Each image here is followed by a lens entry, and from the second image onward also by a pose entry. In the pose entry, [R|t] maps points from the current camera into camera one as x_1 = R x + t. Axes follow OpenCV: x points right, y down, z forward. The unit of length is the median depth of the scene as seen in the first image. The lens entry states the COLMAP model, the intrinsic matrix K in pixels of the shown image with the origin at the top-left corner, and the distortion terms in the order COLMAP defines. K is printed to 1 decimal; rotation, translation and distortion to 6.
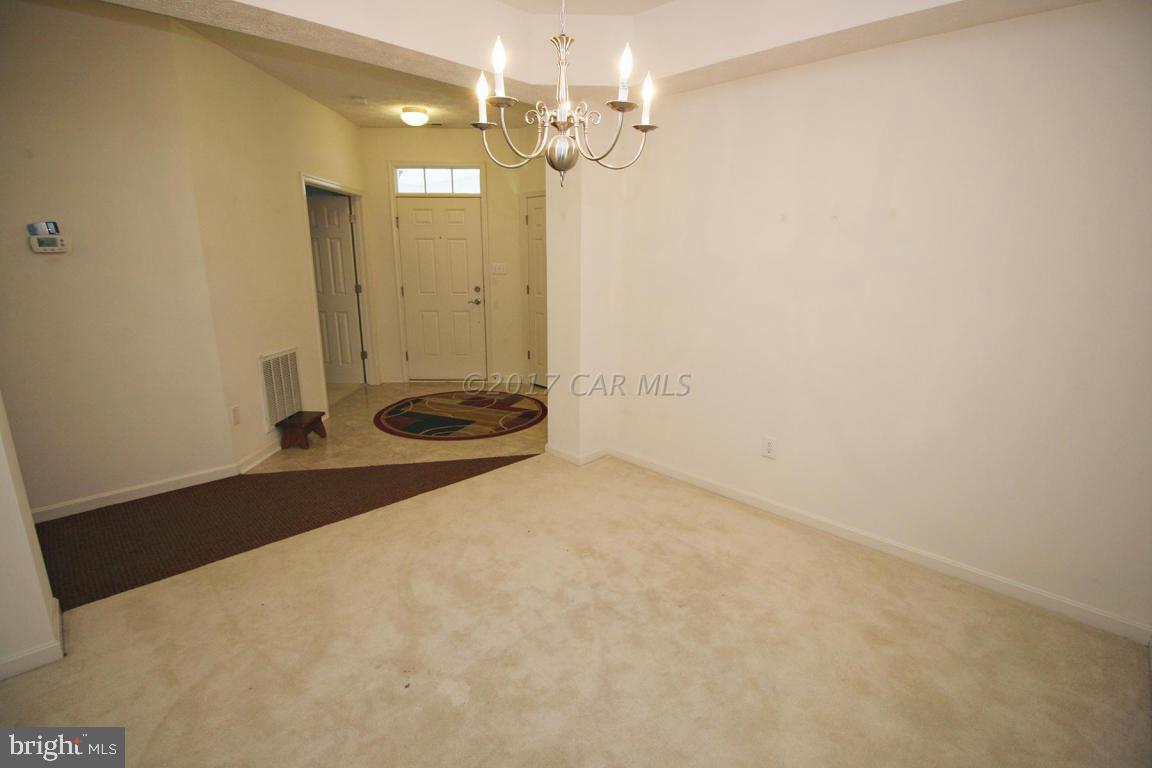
lens RADIAL K [[540.3, 0, 578.7], [0, 540.3, 386.1], [0, 0, 1]] dist [0.000120, -0.012178]
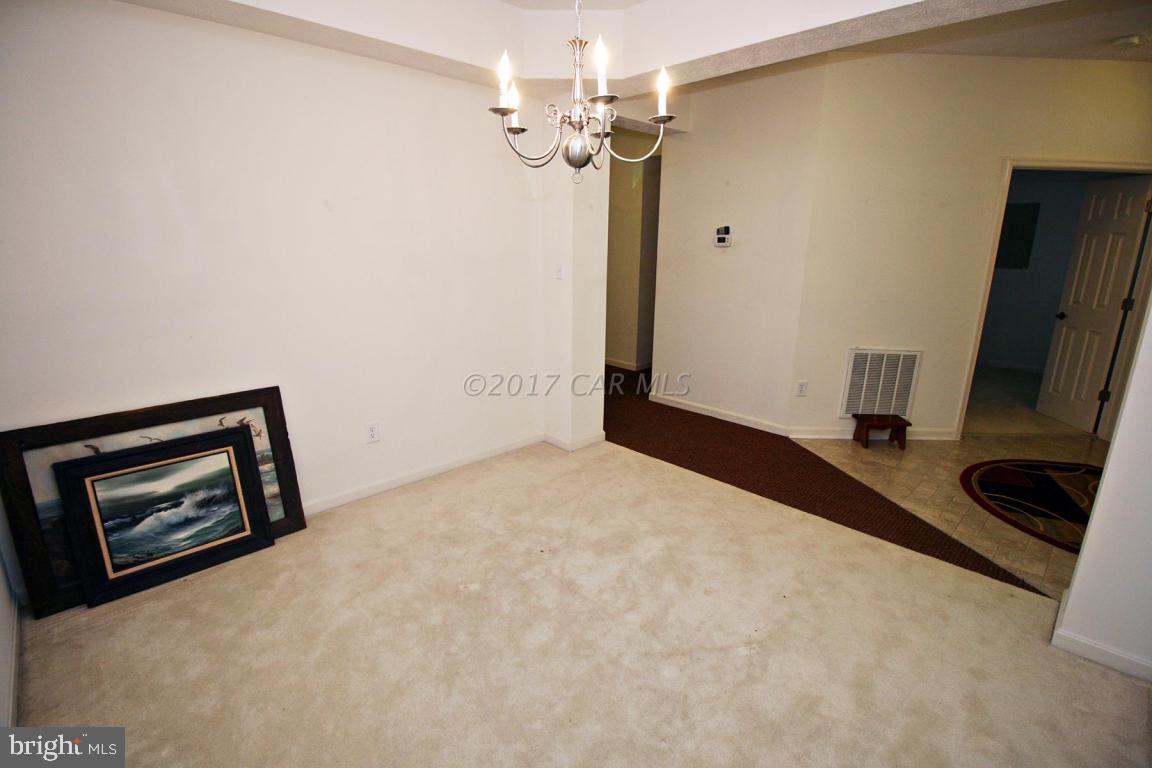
lens RADIAL K [[540.3, 0, 578.7], [0, 540.3, 386.1], [0, 0, 1]] dist [0.000120, -0.012178]
pose [[-0.013120, 0.249889, -0.968186, 0.341074], [-0.248090, 0.937179, 0.245248, -0.080953], [0.968648, 0.243414, 0.049699, 0.329301]]
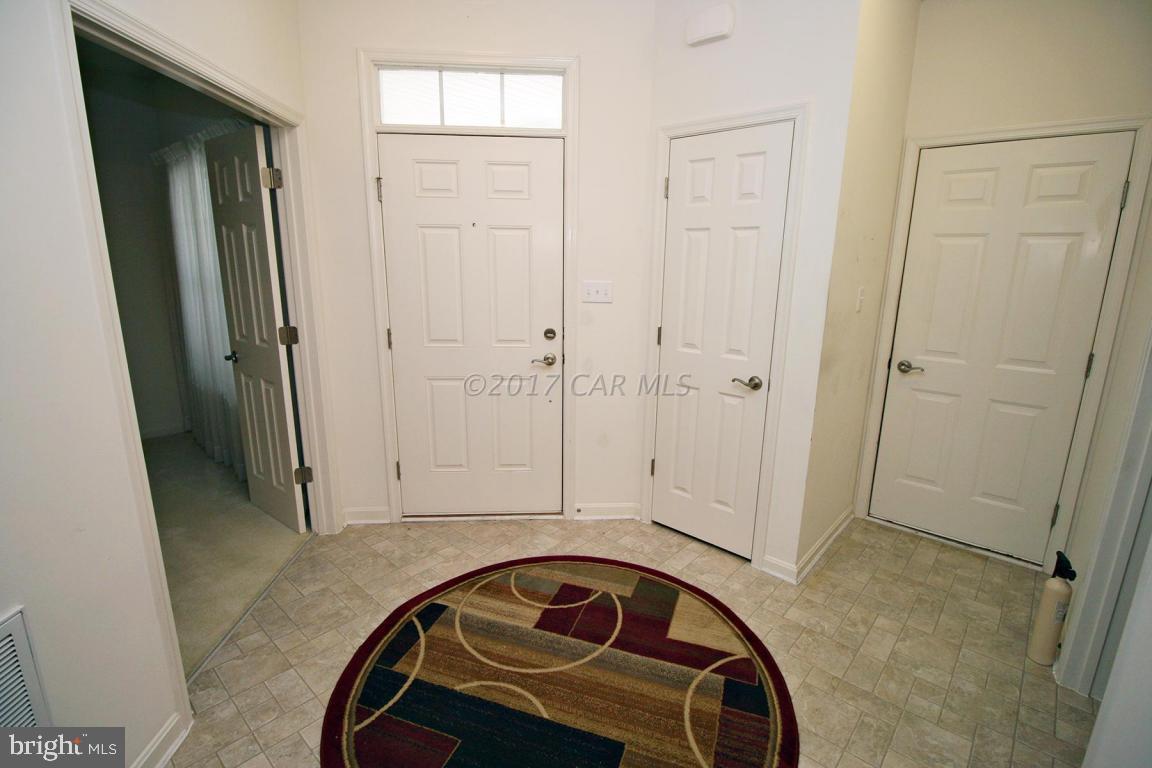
lens RADIAL K [[540.3, 0, 578.7], [0, 540.3, 386.1], [0, 0, 1]] dist [0.000120, -0.012178]
pose [[0.998503, -0.006099, 0.054348, -0.217251], [0.006905, 0.999869, -0.014655, -0.145830], [-0.054251, 0.015009, 0.998415, 0.604819]]
